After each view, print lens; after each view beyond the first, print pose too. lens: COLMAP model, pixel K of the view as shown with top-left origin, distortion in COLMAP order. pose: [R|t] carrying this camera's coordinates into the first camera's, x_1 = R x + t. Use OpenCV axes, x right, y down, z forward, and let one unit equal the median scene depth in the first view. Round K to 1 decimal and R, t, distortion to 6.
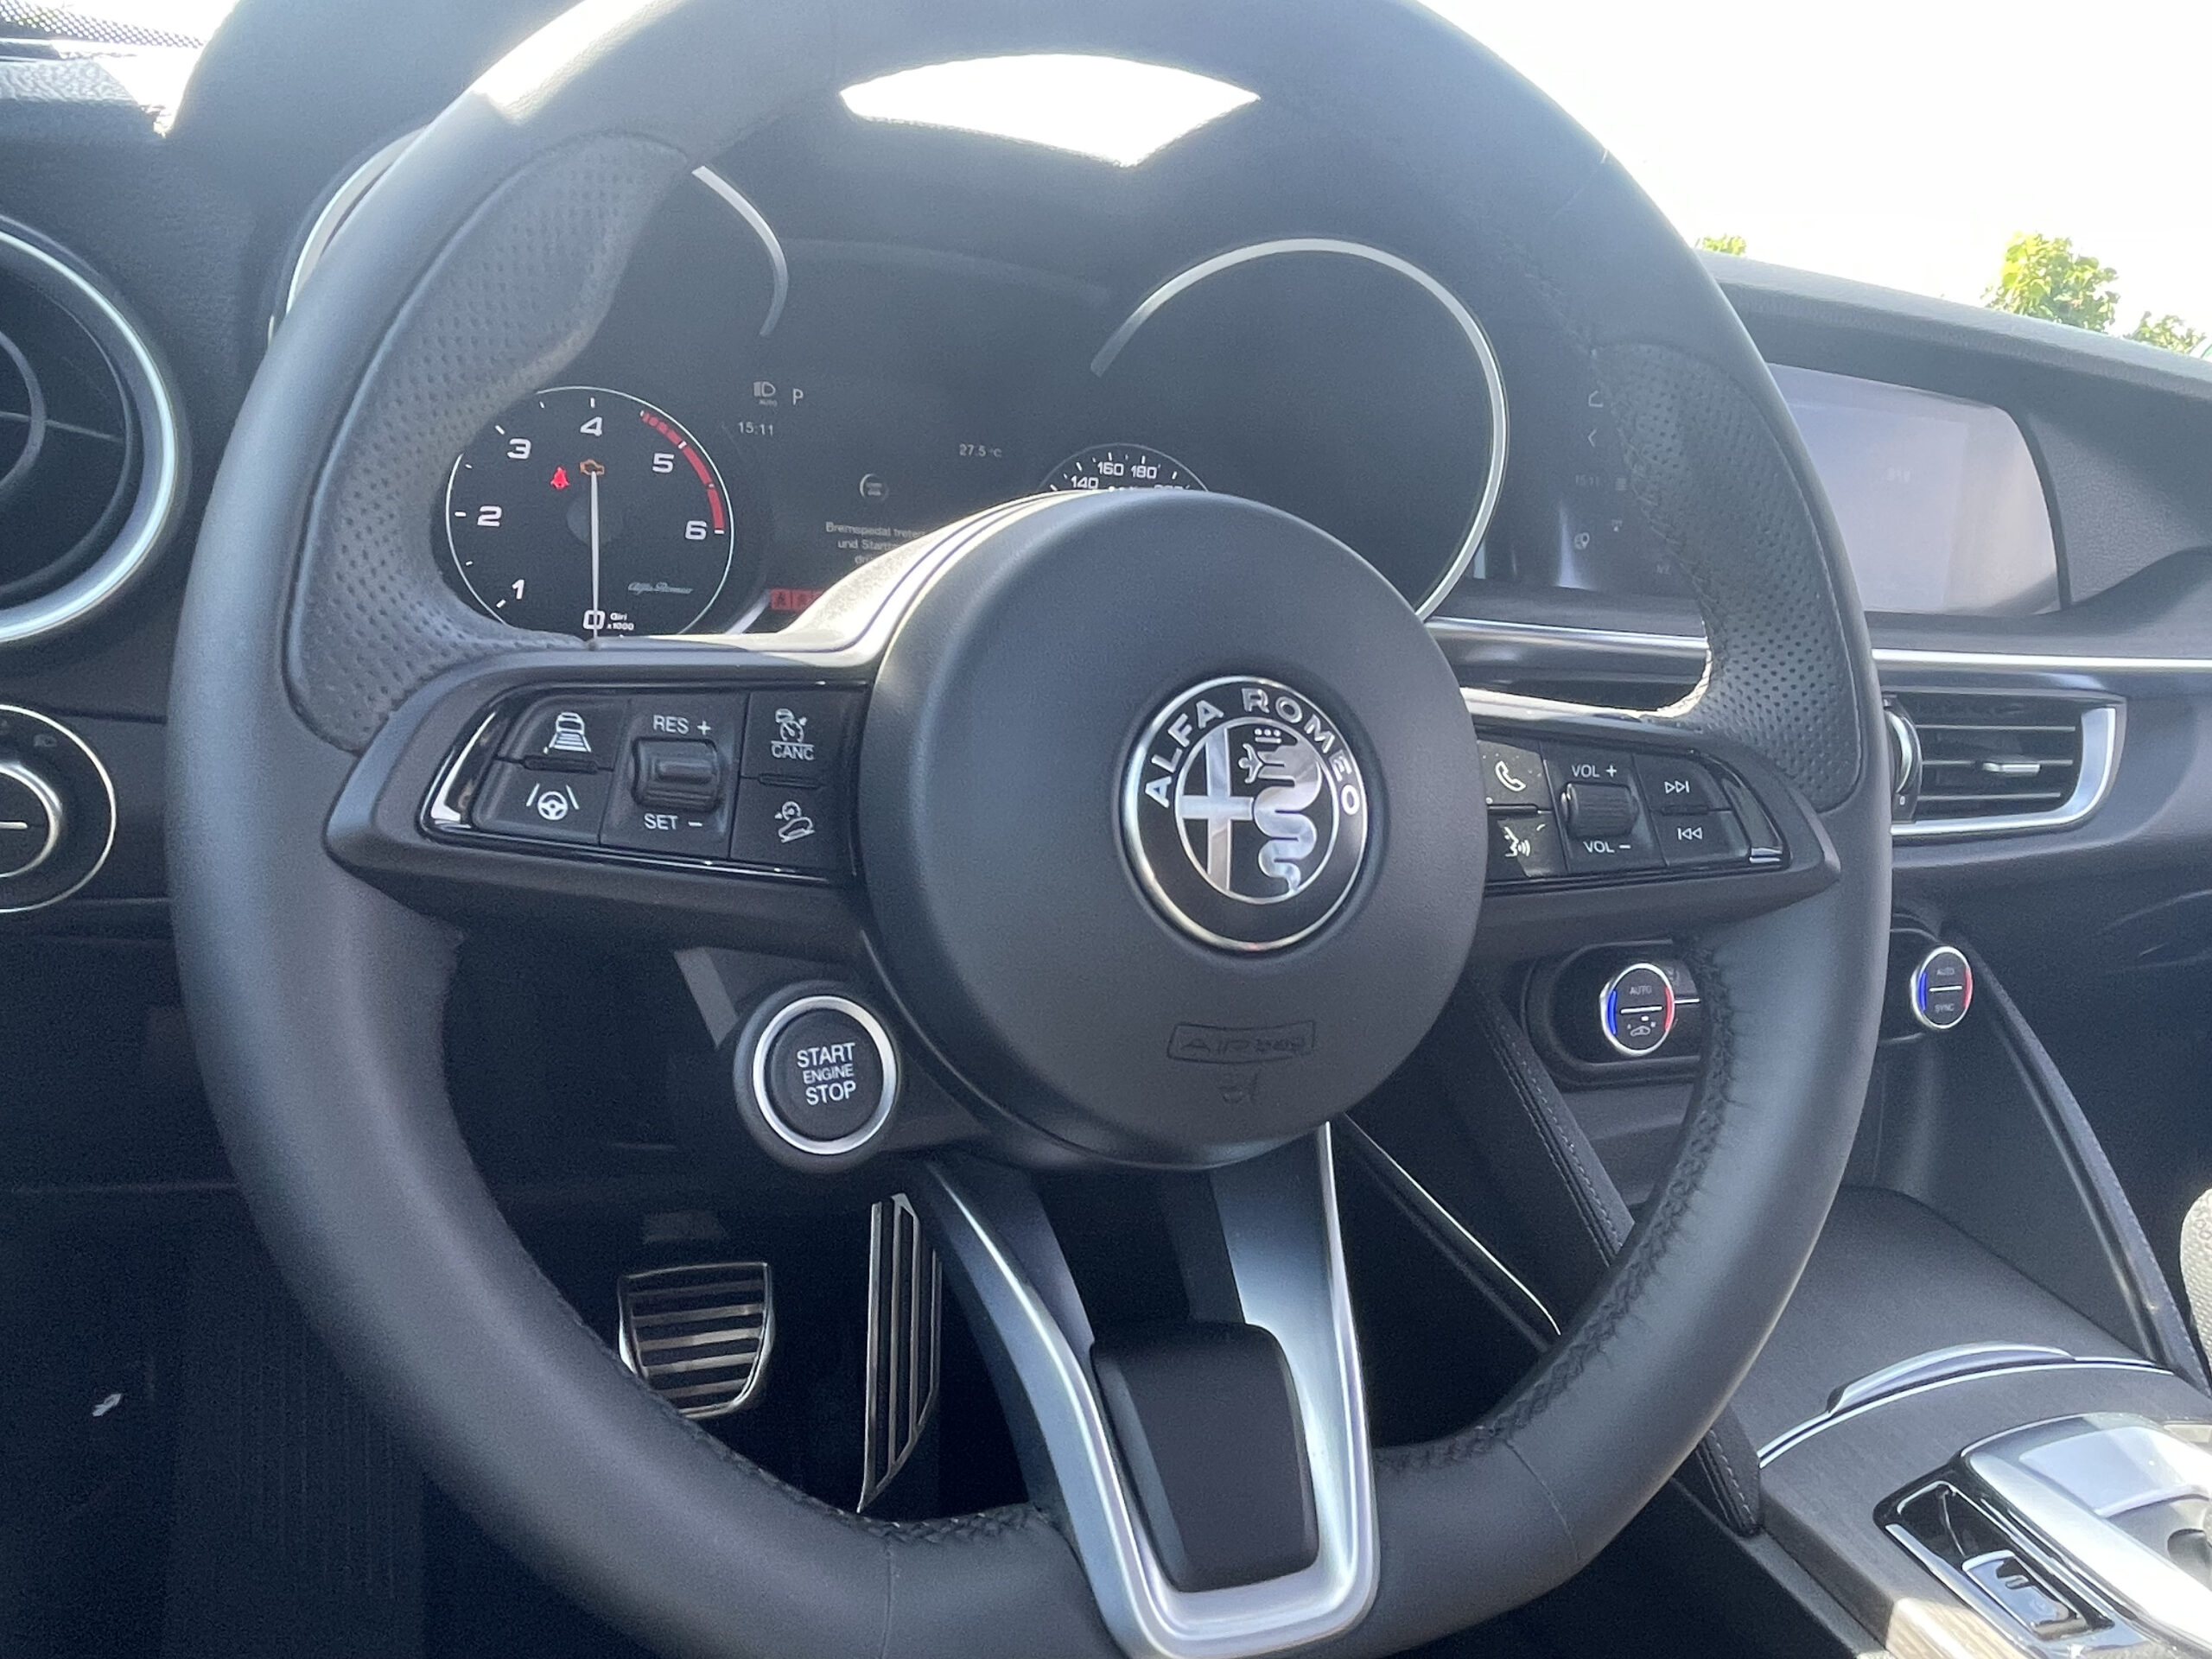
lens RADIAL K [[1547.8, 0, 1116.7], [0, 1547.8, 825.1], [0, 0, 1]] dist [0.000828, -0.005386]
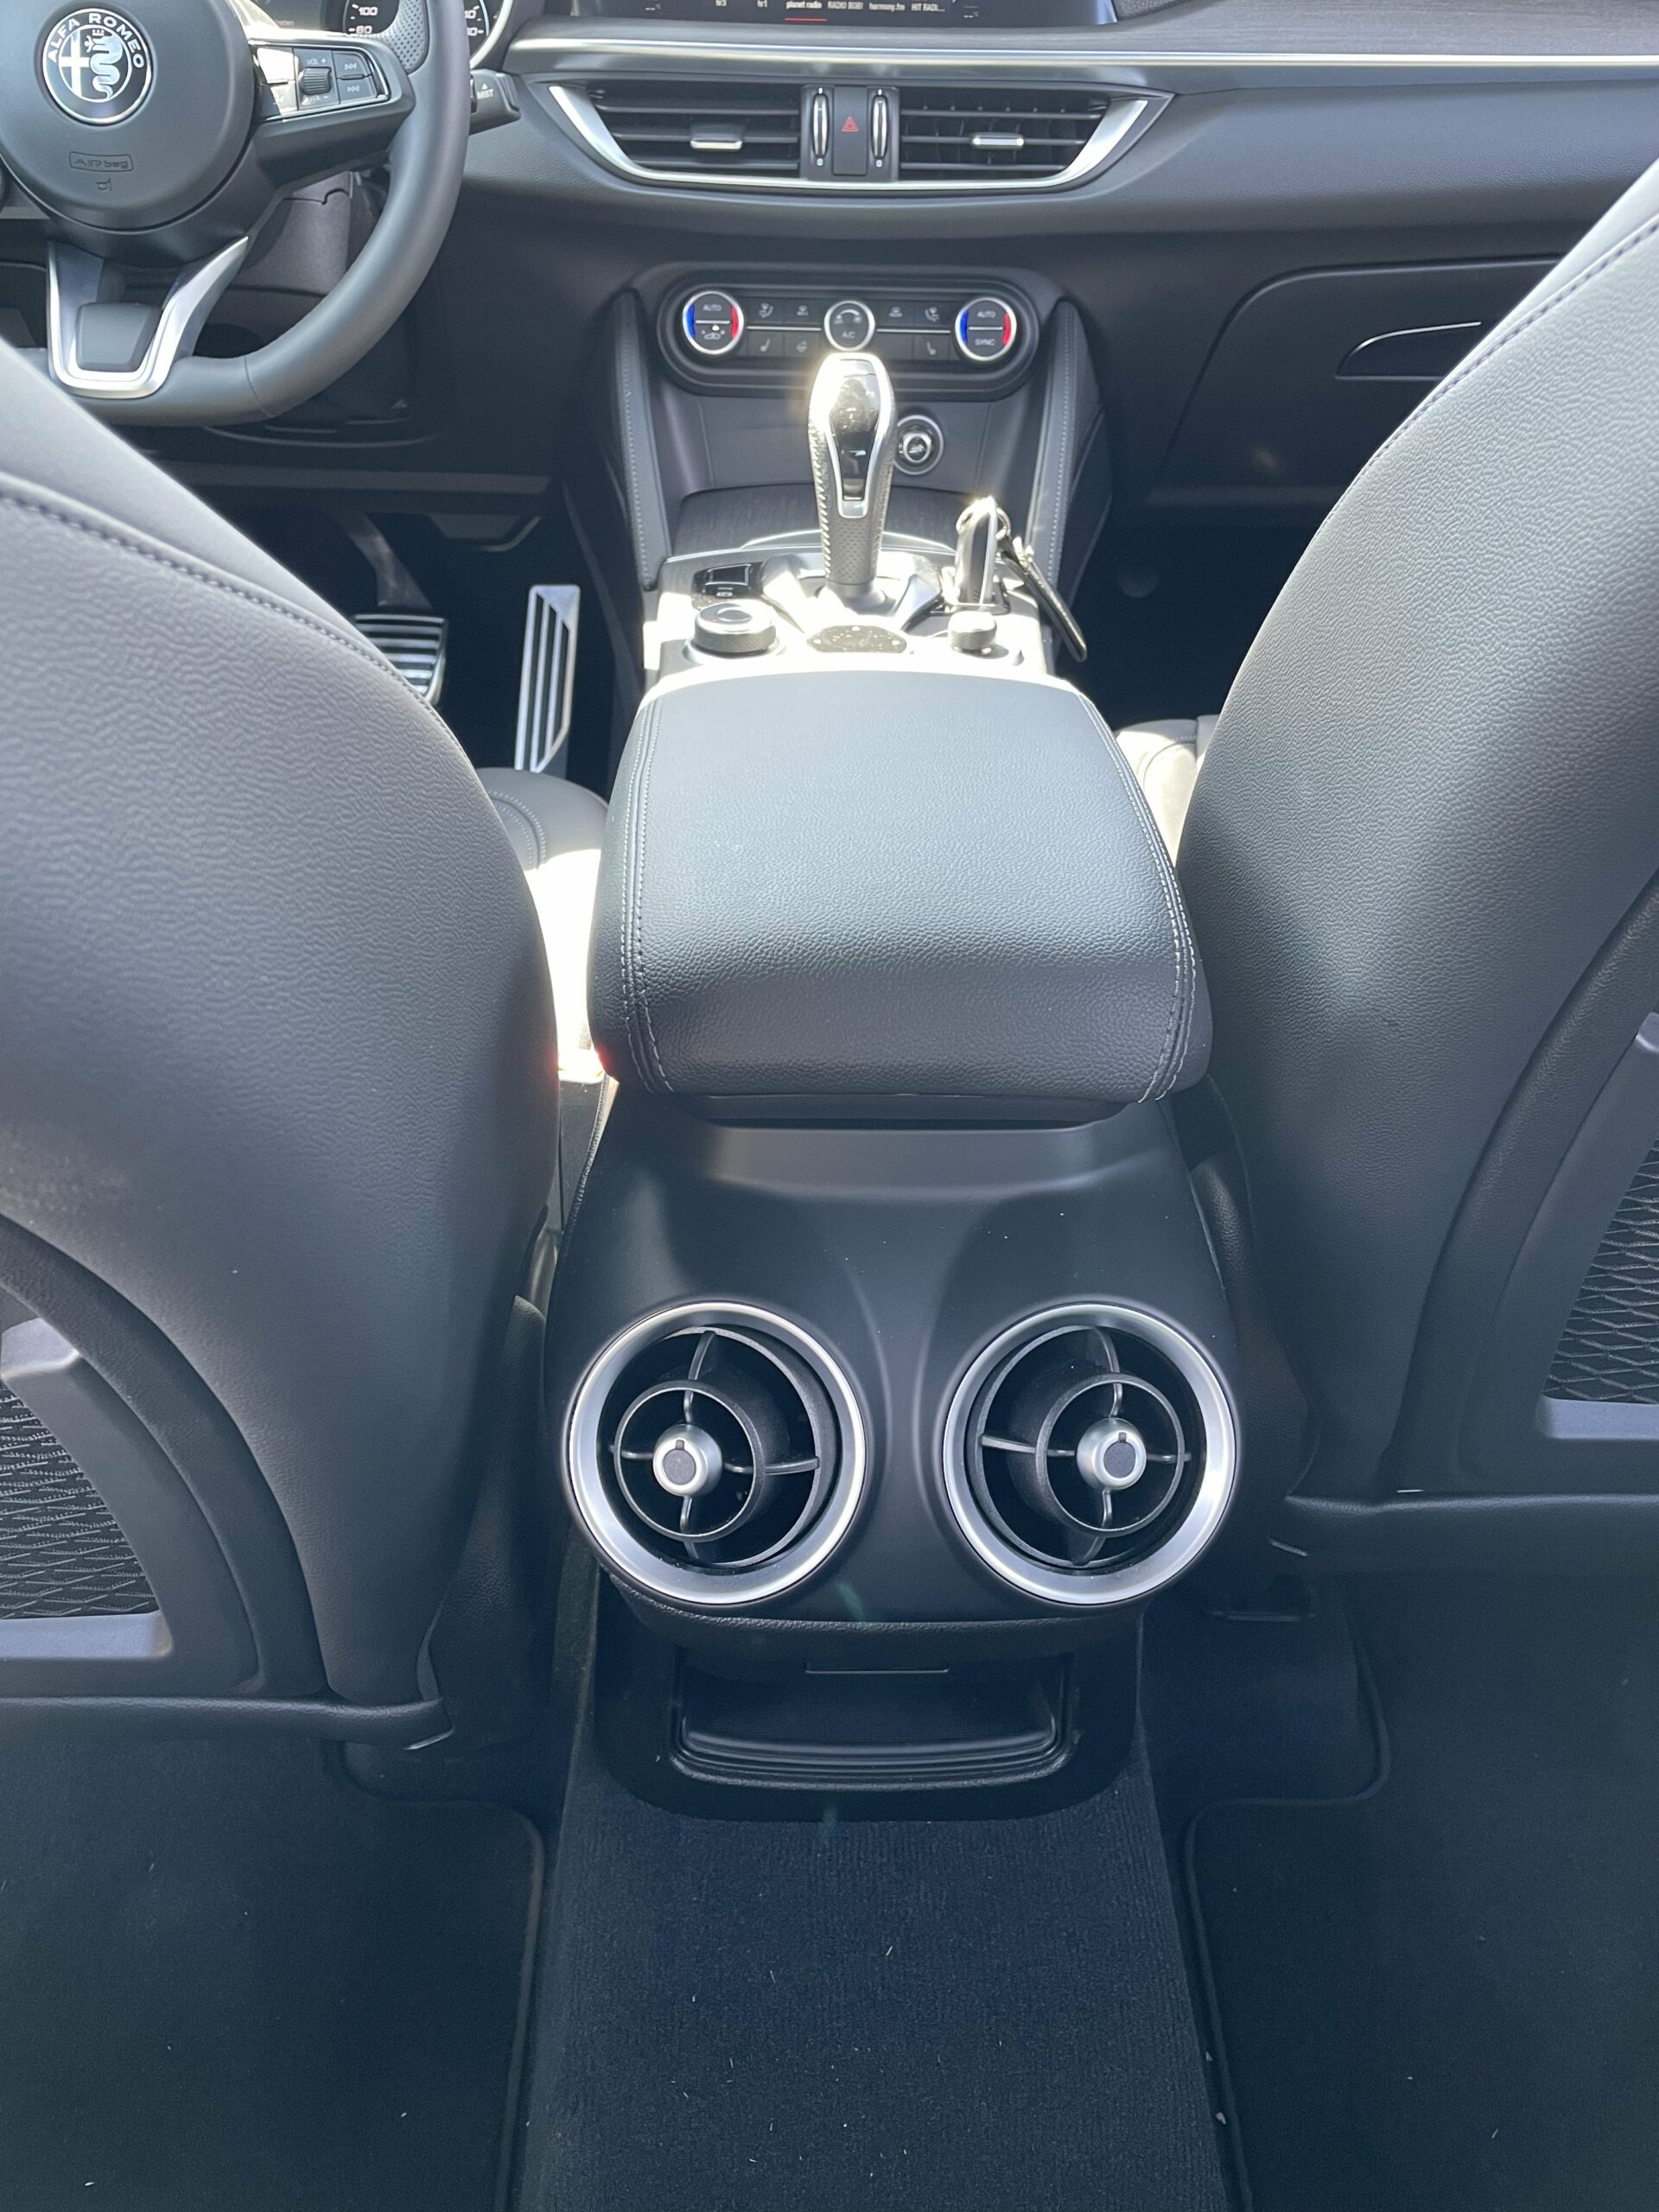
lens RADIAL K [[1713.5, 0, 832.5], [0, 1713.5, 1152.9], [0, 0, 1]] dist [0.056983, -0.083072]
pose [[0.925828, 0.128401, -0.355465, 2.521028], [-0.020705, 0.956340, 0.291523, 0.878115], [0.377378, -0.262540, 0.888065, -1.600115]]
